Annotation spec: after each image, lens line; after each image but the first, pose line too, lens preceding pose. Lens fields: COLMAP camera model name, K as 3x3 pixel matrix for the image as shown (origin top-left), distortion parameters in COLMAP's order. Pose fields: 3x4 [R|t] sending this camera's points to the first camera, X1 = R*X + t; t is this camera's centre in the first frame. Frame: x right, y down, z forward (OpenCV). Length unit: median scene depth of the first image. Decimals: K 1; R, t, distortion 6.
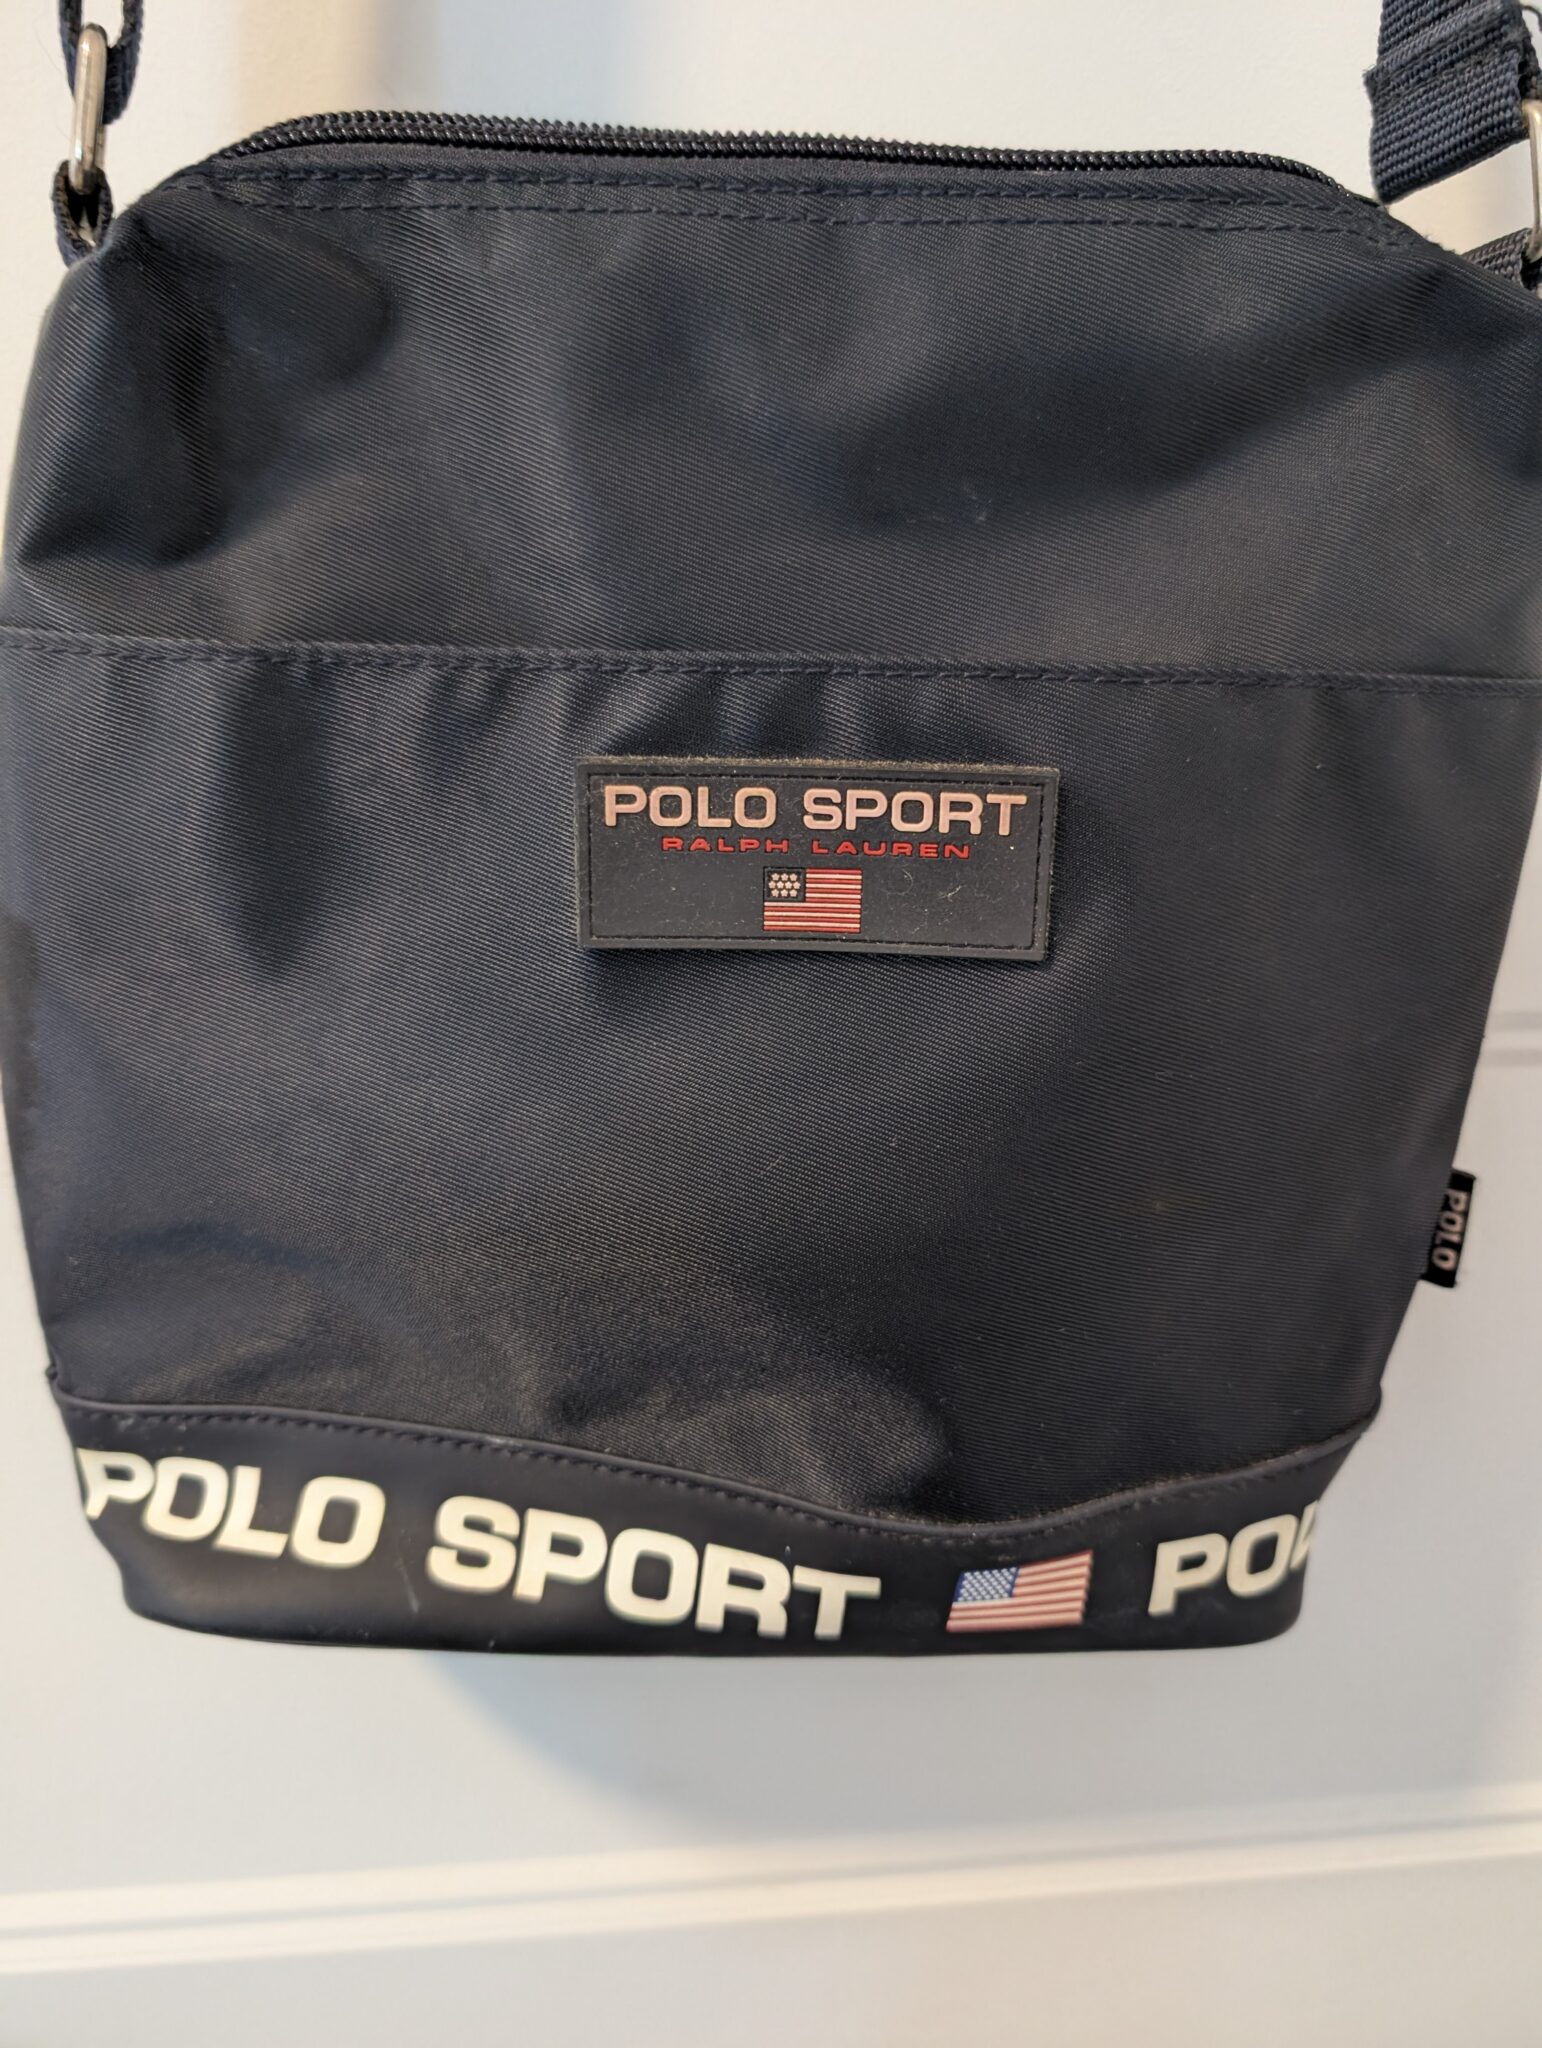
lens RADIAL K [[1587.8, 0, 805.8], [0, 1587.8, 1023.0], [0, 0, 1]] dist [-0.033111, 0.012115]
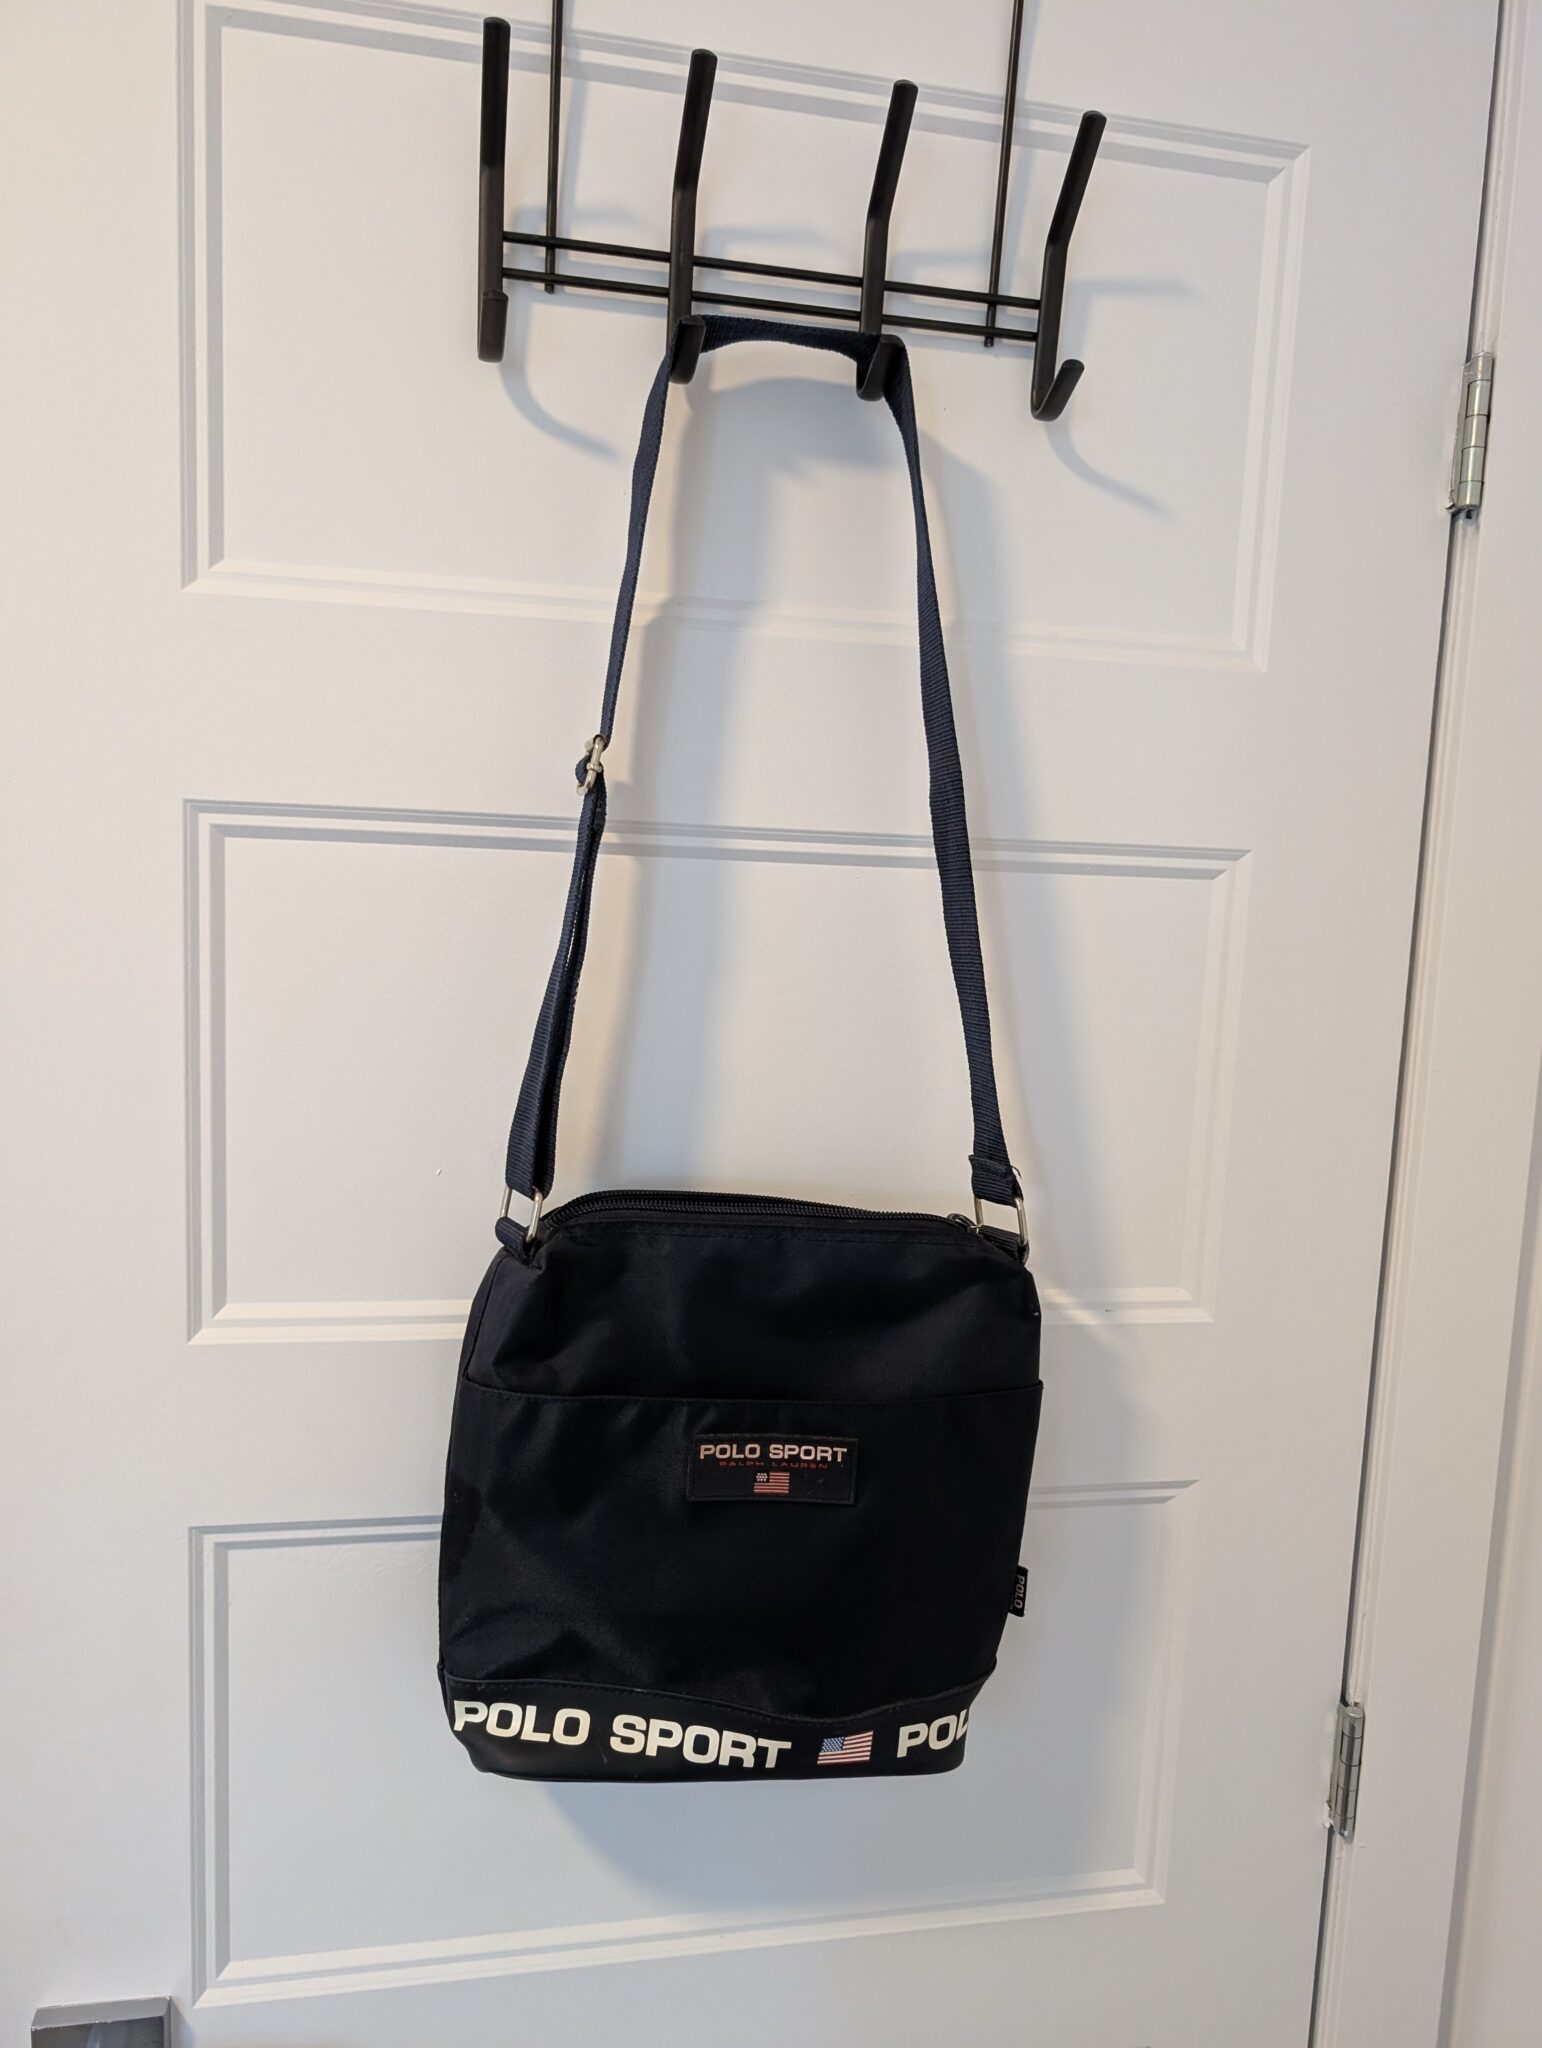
lens RADIAL K [[1587.8, 0, 805.8], [0, 1587.8, 1023.0], [0, 0, 1]] dist [-0.033111, 0.012115]
pose [[0.993126, 0.020593, 0.115225, -0.244141], [-0.000786, 0.985553, -0.169367, -0.358175], [-0.117048, 0.168113, 0.978794, -1.673345]]
